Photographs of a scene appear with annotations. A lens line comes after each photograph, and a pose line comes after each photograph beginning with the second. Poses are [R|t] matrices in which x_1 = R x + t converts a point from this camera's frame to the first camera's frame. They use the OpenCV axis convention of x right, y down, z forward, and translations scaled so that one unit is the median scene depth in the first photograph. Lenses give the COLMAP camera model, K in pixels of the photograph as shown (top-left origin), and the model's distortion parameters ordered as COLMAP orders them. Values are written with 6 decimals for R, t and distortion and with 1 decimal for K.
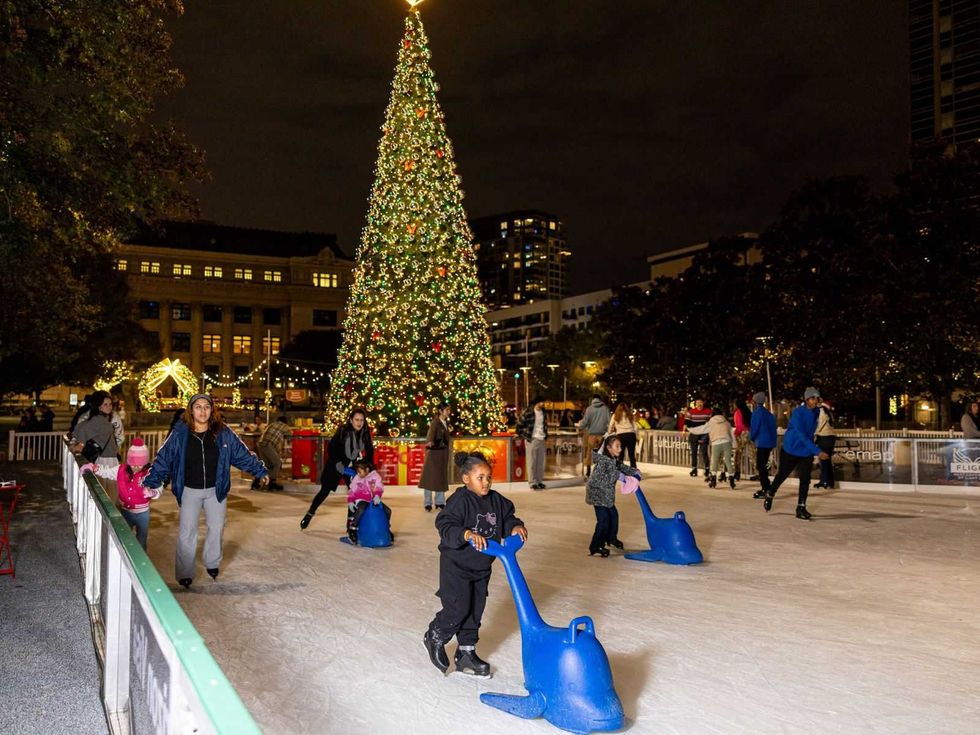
lens RADIAL K [[891.5, 0, 490.0], [0, 891.5, 367.5], [0, 0, 1]] dist [0.002360, 0.000584]
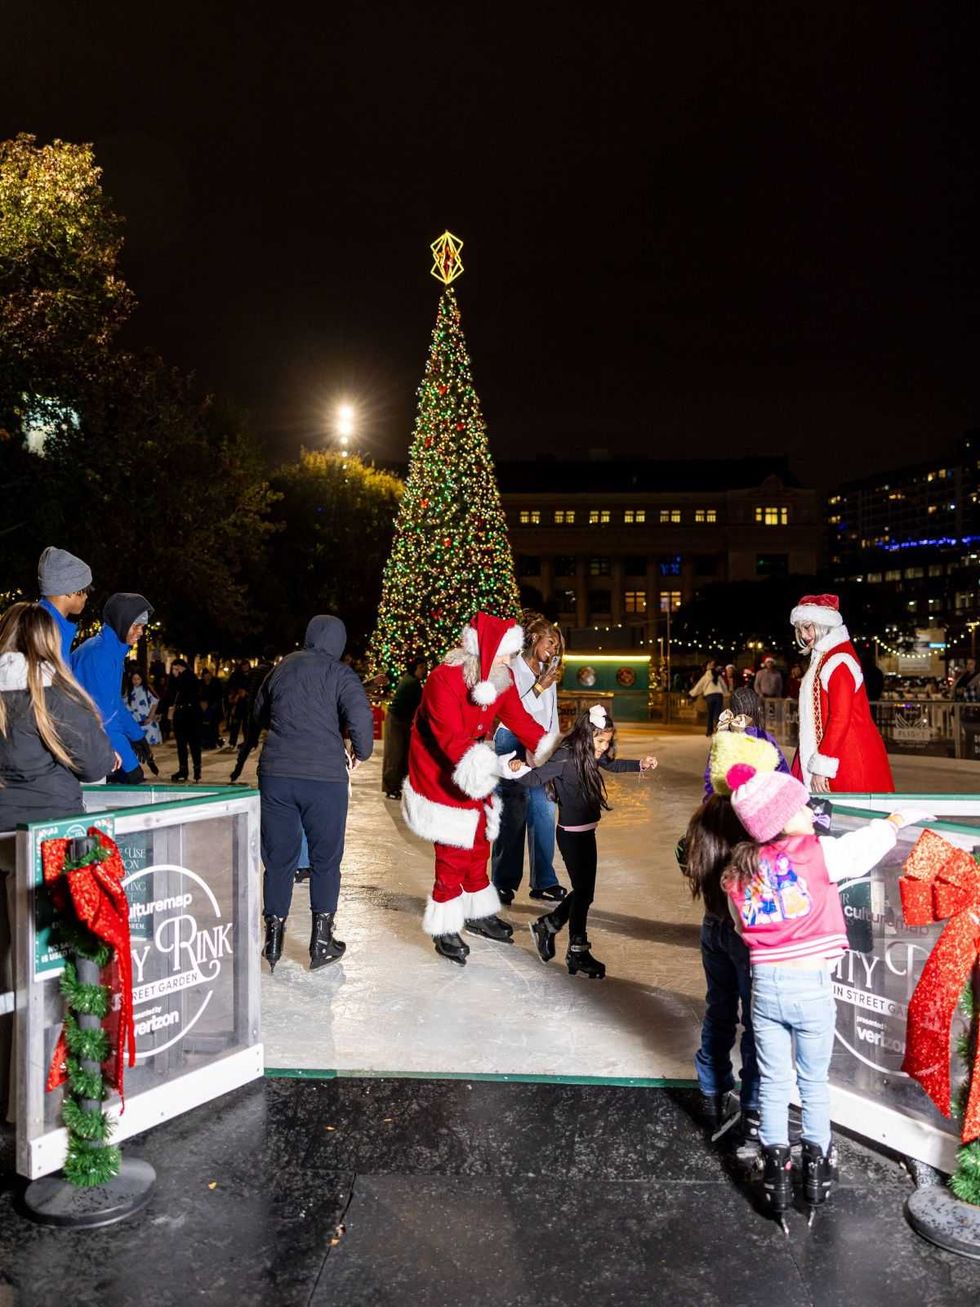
lens RADIAL K [[1189.0, 0, 490.0], [0, 1189.0, 653.5], [0, 0, 1]] dist [0.002360, 0.000584]
pose [[0.863732, -0.015685, -0.503707, 0.674896], [0.027025, 0.999519, 0.015217, 0.003805], [0.503226, -0.026756, 0.863740, -0.186216]]
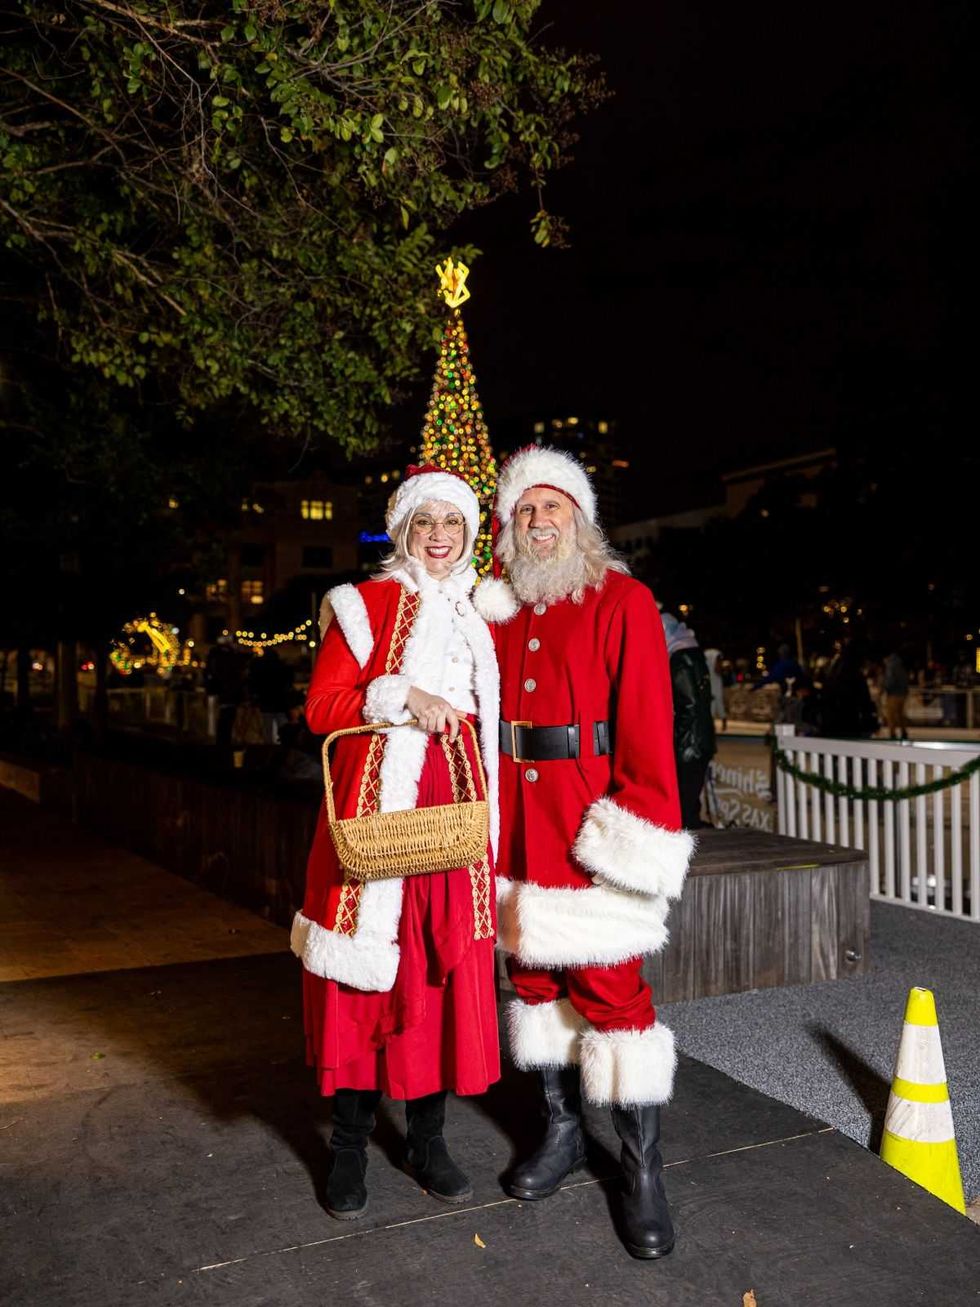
lens RADIAL K [[1221.8, 0, 490.0], [0, 1221.8, 653.5], [0, 0, 1]] dist [0.001688, 0.011058]
pose [[0.999681, -0.001809, -0.025208, -0.002492], [0.002647, 0.999443, 0.033258, -0.022482], [0.025134, -0.033314, 0.999129, -0.565509]]
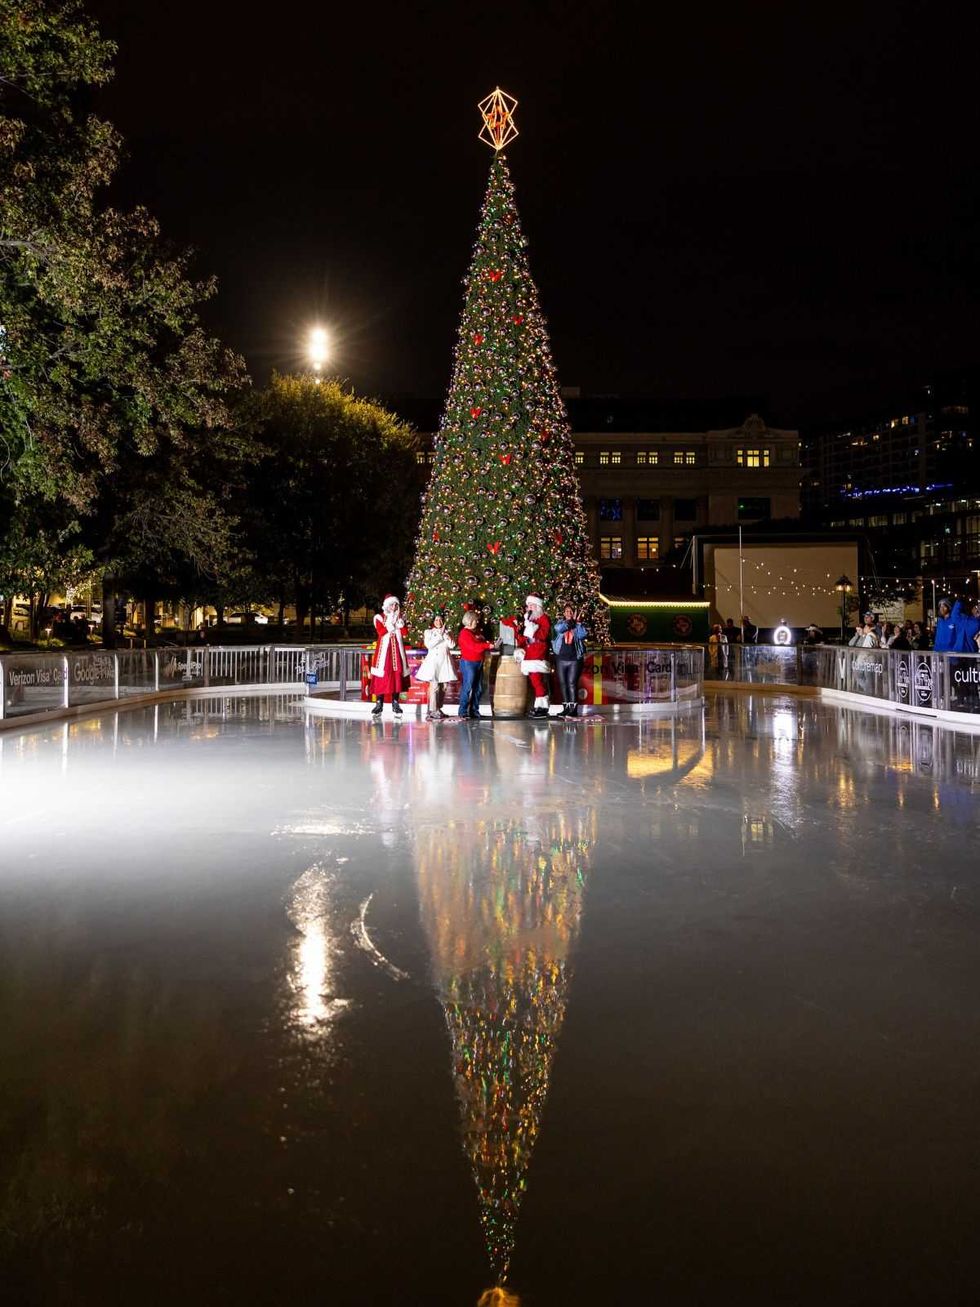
lens RADIAL K [[1211.5, 0, 495.6], [0, 1211.5, 574.3], [0, 0, 1]] dist [0.011328, 0.008431]
pose [[0.889359, -0.025595, -0.456493, 0.453614], [0.024876, 0.999662, -0.007586, 0.011207], [0.456532, -0.004609, 0.889695, -0.042195]]
